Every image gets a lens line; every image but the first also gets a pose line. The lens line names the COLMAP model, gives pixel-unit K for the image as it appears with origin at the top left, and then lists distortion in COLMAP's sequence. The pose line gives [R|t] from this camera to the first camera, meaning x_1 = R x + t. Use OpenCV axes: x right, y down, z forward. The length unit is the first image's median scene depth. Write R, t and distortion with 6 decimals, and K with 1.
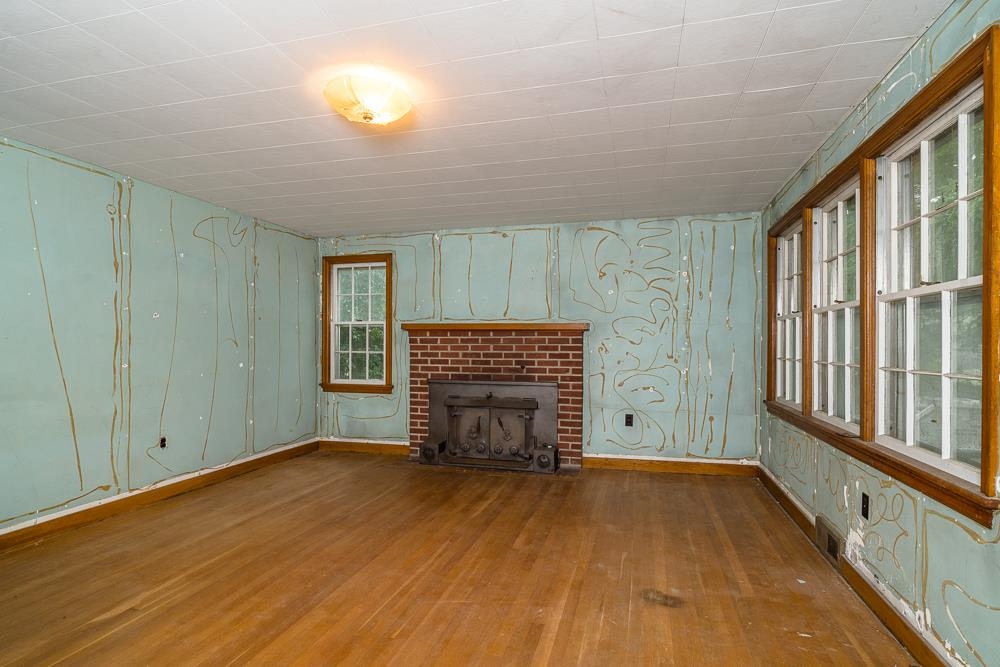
lens RADIAL K [[524.9, 0, 498.4], [0, 524.9, 341.2], [0, 0, 1]] dist [0.004015, 0.000417]
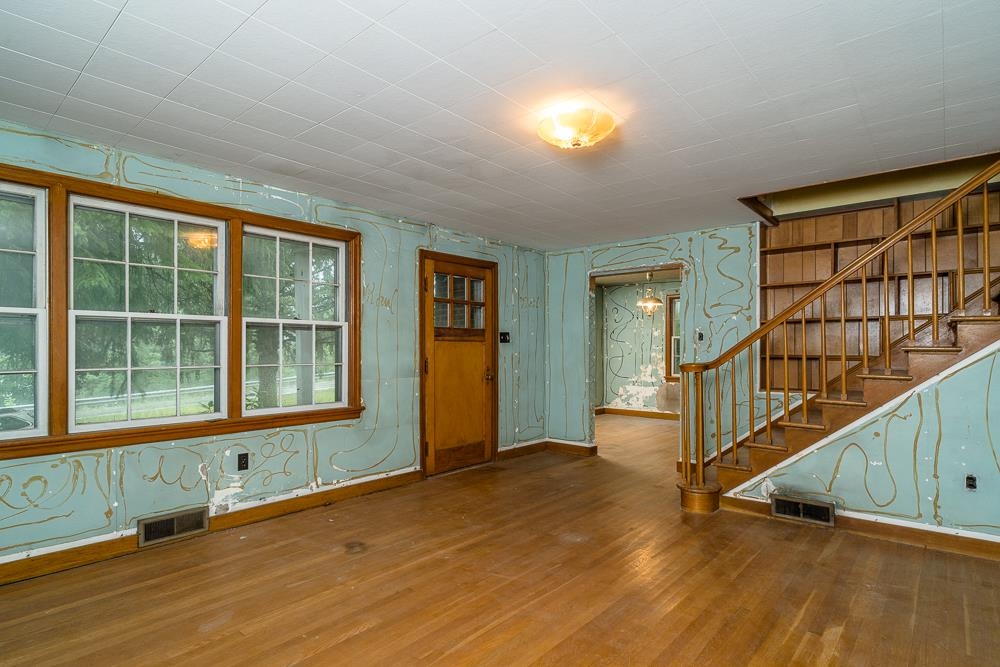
lens RADIAL K [[524.9, 0, 495.5], [0, 524.9, 341.2], [0, 0, 1]] dist [0.004015, 0.000417]
pose [[-0.898348, 0.001882, 0.439281, -0.546108], [-0.003474, 0.999929, -0.011387, -0.003266], [-0.439271, -0.011755, -0.898277, 1.944485]]
